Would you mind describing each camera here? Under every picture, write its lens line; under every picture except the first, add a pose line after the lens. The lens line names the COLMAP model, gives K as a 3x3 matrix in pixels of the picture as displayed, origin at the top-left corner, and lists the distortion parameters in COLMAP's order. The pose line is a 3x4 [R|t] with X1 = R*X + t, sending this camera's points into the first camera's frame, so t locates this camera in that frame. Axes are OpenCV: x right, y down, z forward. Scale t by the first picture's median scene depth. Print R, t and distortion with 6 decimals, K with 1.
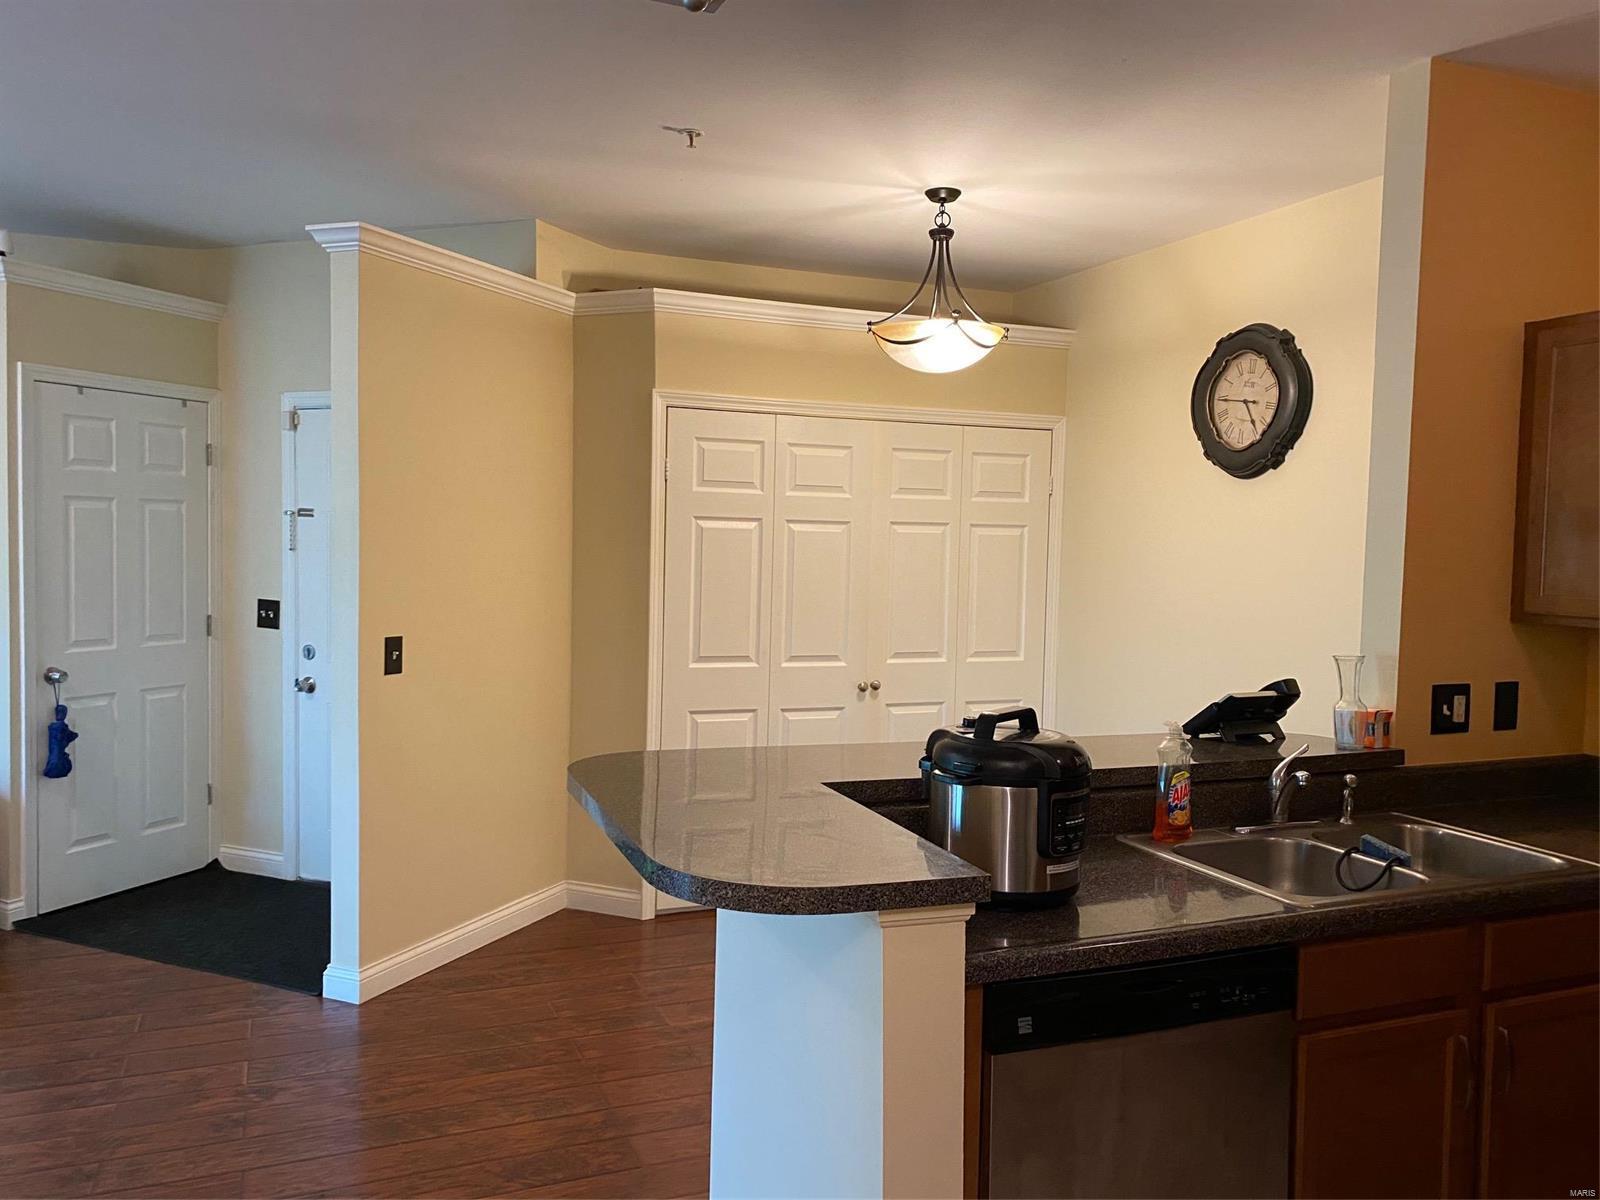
lens RADIAL K [[1198.7, 0, 800.0], [0, 1198.7, 600.0], [0, 0, 1]] dist [0.112055, -0.255018]
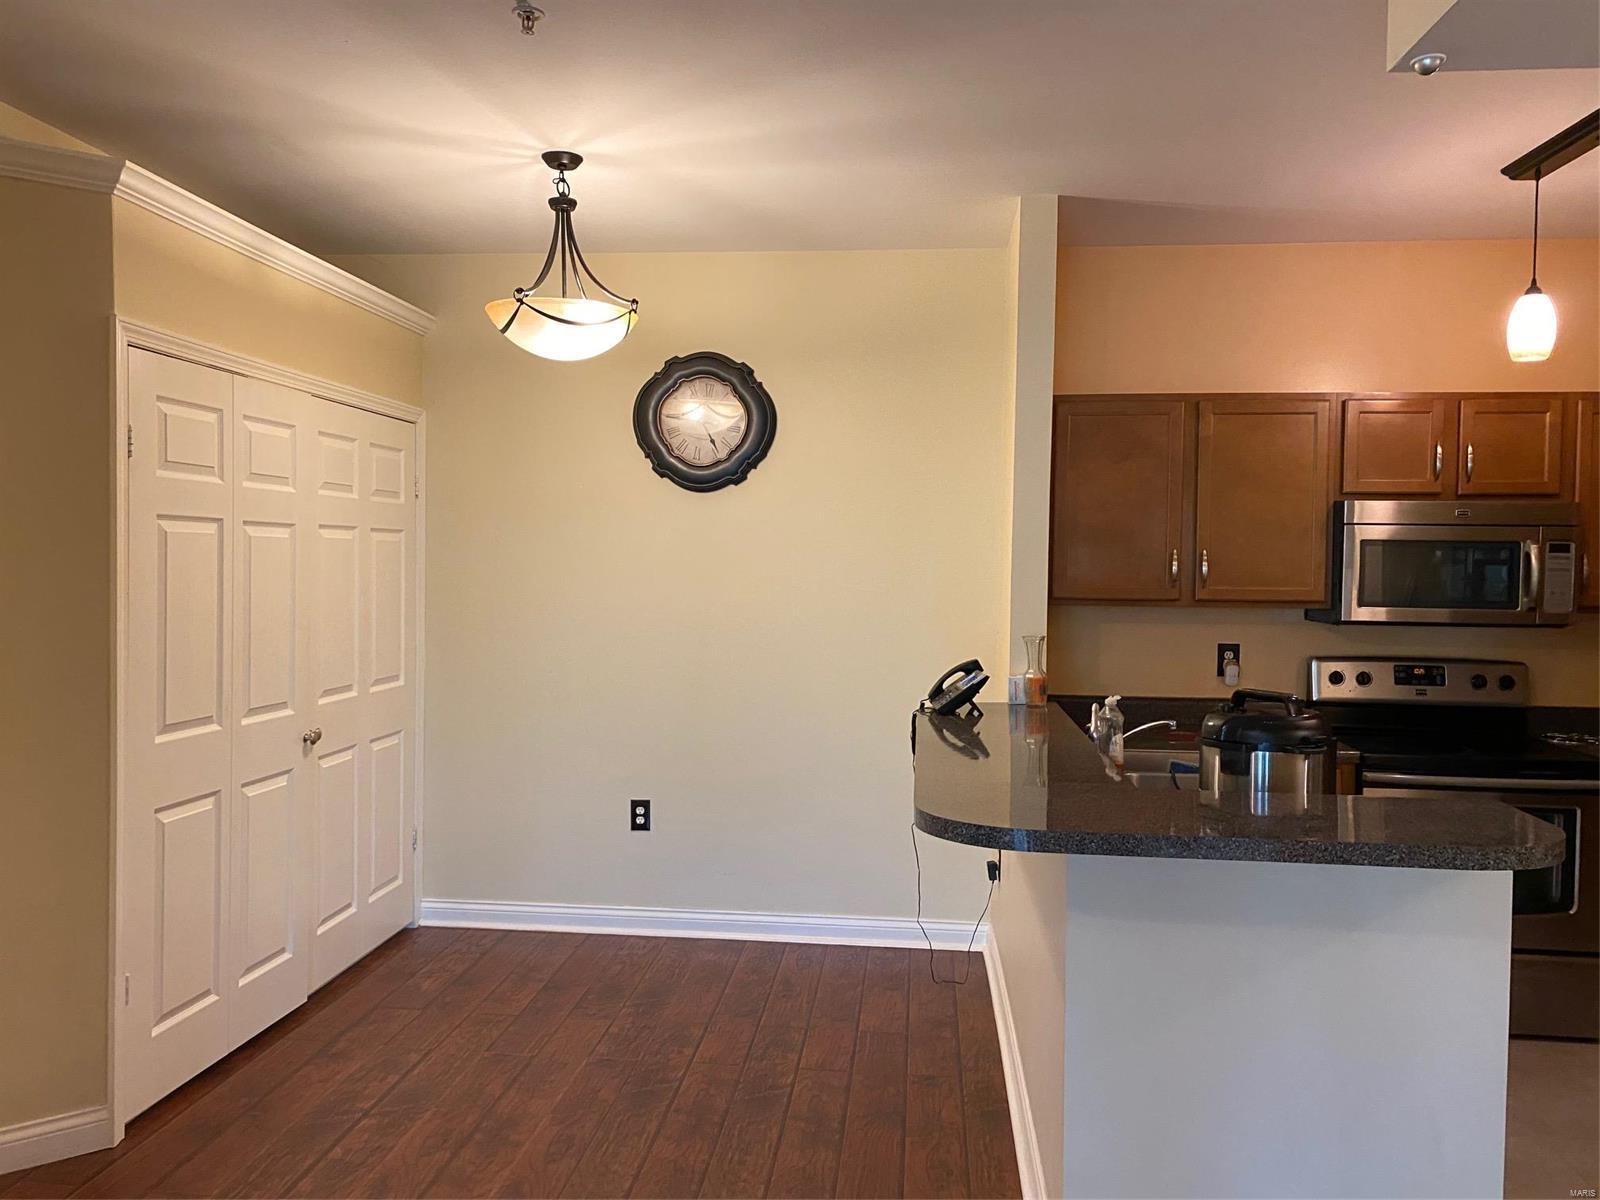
lens RADIAL K [[1212.0, 0, 798.5], [0, 1212.0, 606.8], [0, 0, 1]] dist [-0.006186, -0.011861]
pose [[0.461741, -0.047262, 0.885755, -0.561744], [0.041988, 0.998625, 0.031396, -0.026933], [-0.886021, 0.022695, 0.463090, 0.413781]]
